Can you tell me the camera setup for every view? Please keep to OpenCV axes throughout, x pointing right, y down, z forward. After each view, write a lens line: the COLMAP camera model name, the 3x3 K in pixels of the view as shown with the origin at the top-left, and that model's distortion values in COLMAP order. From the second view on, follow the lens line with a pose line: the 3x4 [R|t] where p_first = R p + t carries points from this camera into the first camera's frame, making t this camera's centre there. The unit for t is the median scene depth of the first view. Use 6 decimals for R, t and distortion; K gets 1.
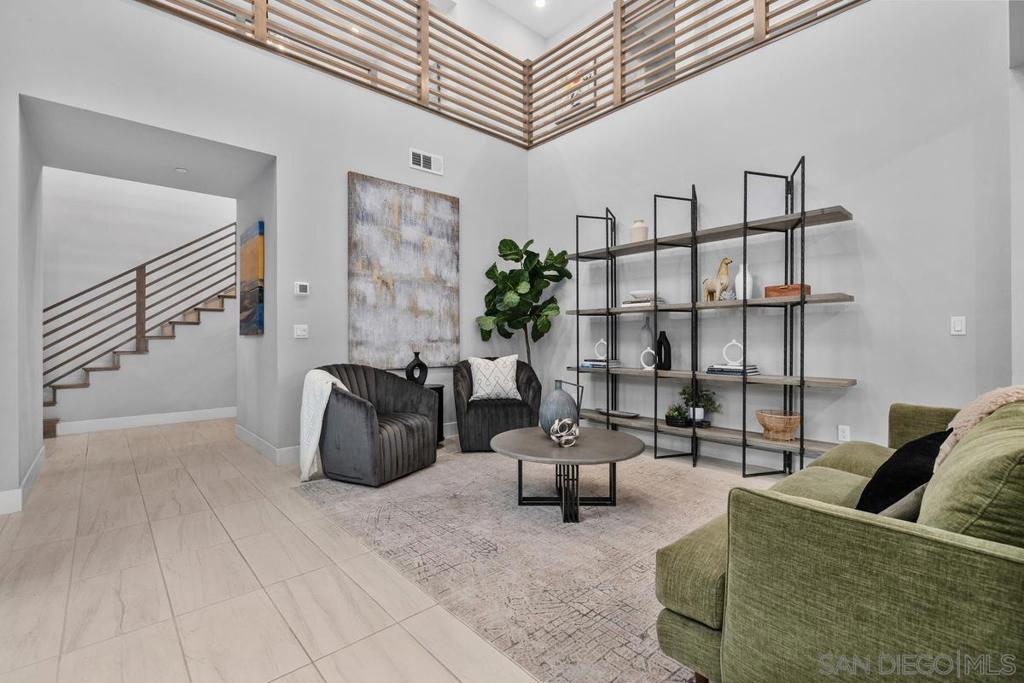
lens RADIAL K [[460.7, 0, 512.0], [0, 460.7, 341.5], [0, 0, 1]] dist [0.000427, -0.000002]
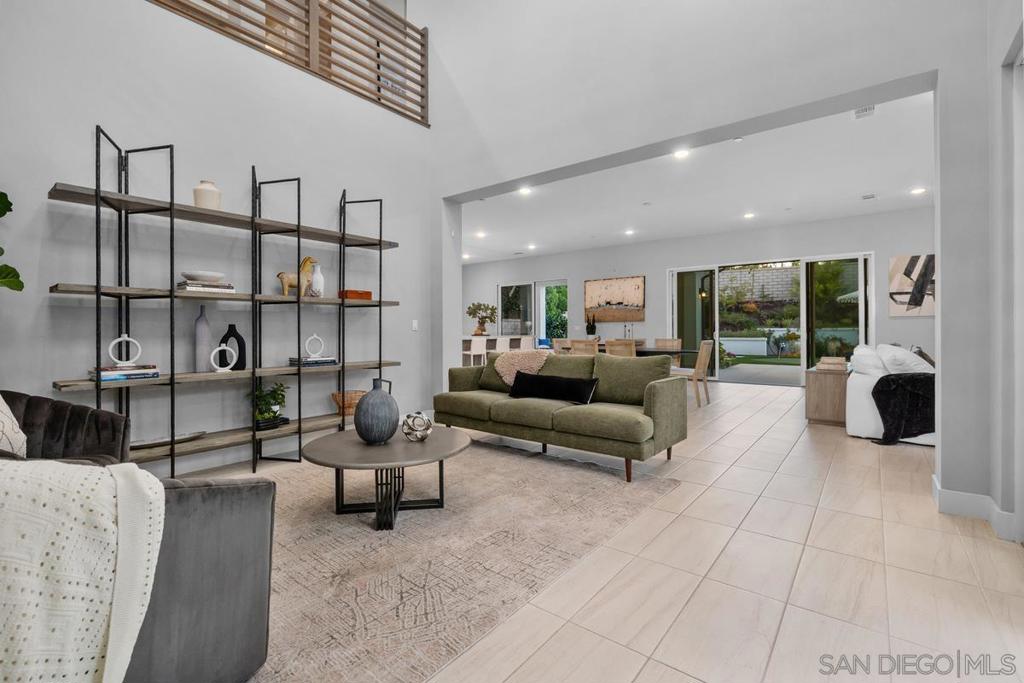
lens RADIAL K [[470.8, 0, 511.8], [0, 470.8, 332.5], [0, 0, 1]] dist [-0.002578, -0.000476]
pose [[-0.177904, 0.001054, 0.984047, -0.755859], [0.012880, 0.999916, 0.001258, -0.002769], [-0.983963, 0.012899, -0.177903, 0.809653]]
